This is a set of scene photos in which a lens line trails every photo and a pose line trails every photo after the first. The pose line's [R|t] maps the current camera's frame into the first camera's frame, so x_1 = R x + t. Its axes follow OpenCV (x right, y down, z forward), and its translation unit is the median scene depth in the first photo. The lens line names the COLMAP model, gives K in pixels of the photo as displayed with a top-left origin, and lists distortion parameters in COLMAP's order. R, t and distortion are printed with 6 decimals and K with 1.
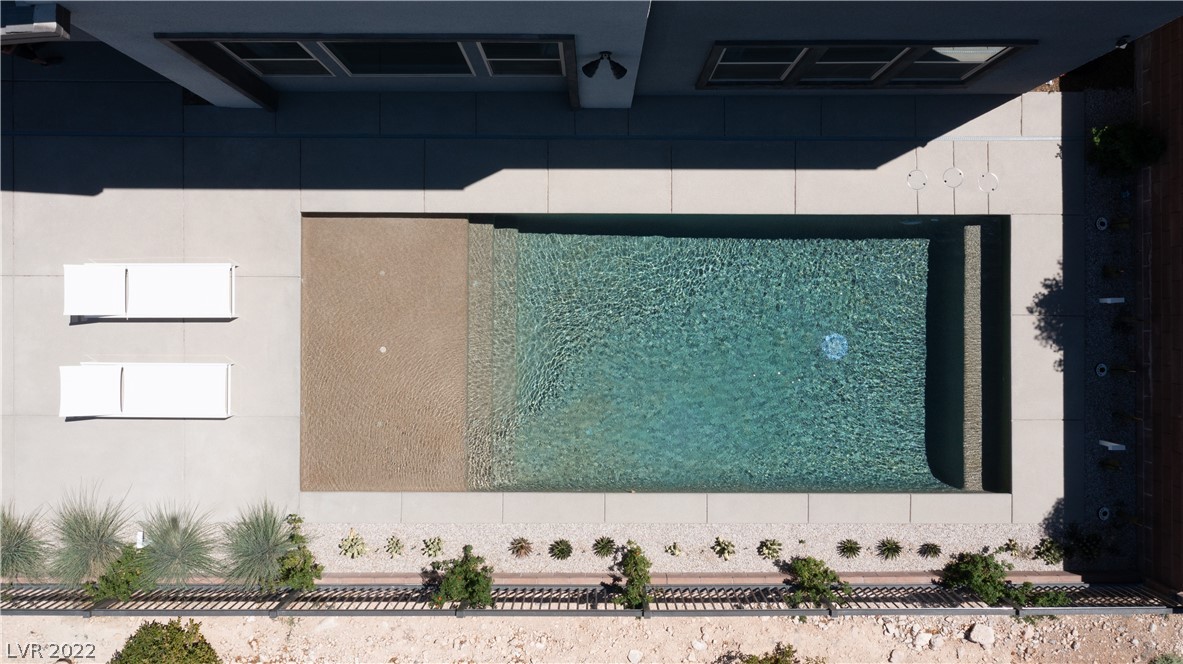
lens RADIAL K [[912.3, 0, 590.3], [0, 912.3, 299.8], [0, 0, 1]] dist [-0.015582, -0.004681]
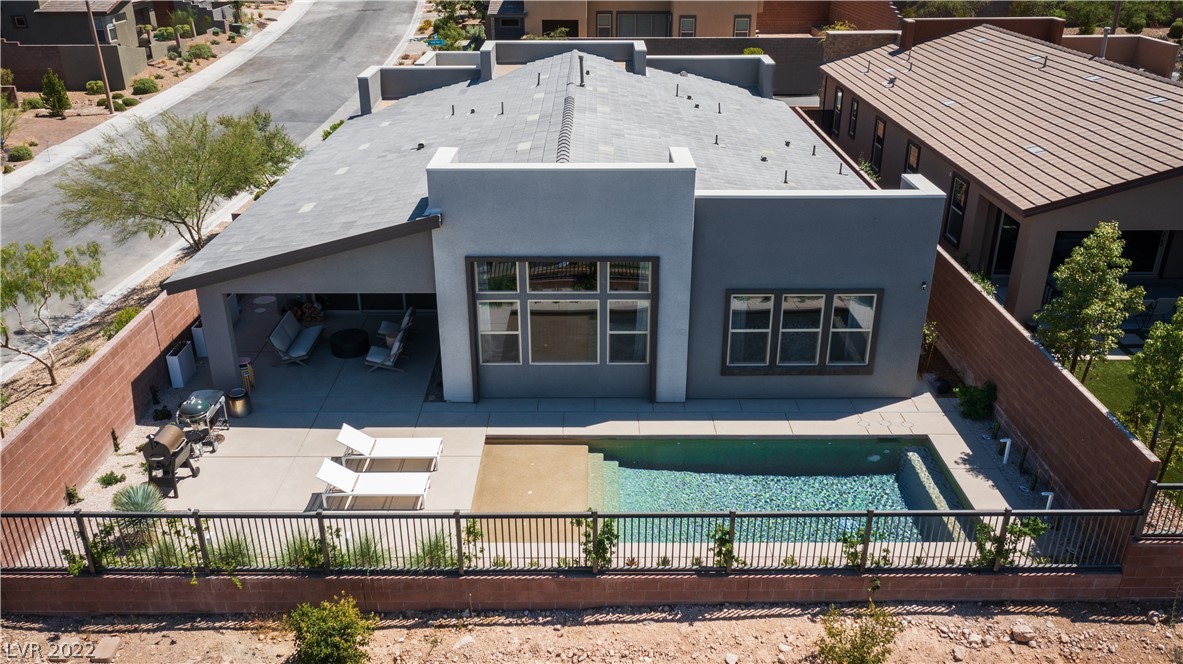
lens RADIAL K [[912.3, 0, 590.3], [0, 912.3, 299.8], [0, 0, 1]] dist [-0.015582, -0.004681]
pose [[0.999998, 0.000440, -0.001855, -0.130128], [-0.001868, 0.421117, -0.907004, 1.266645], [0.000382, 0.907006, 0.421117, 0.107455]]
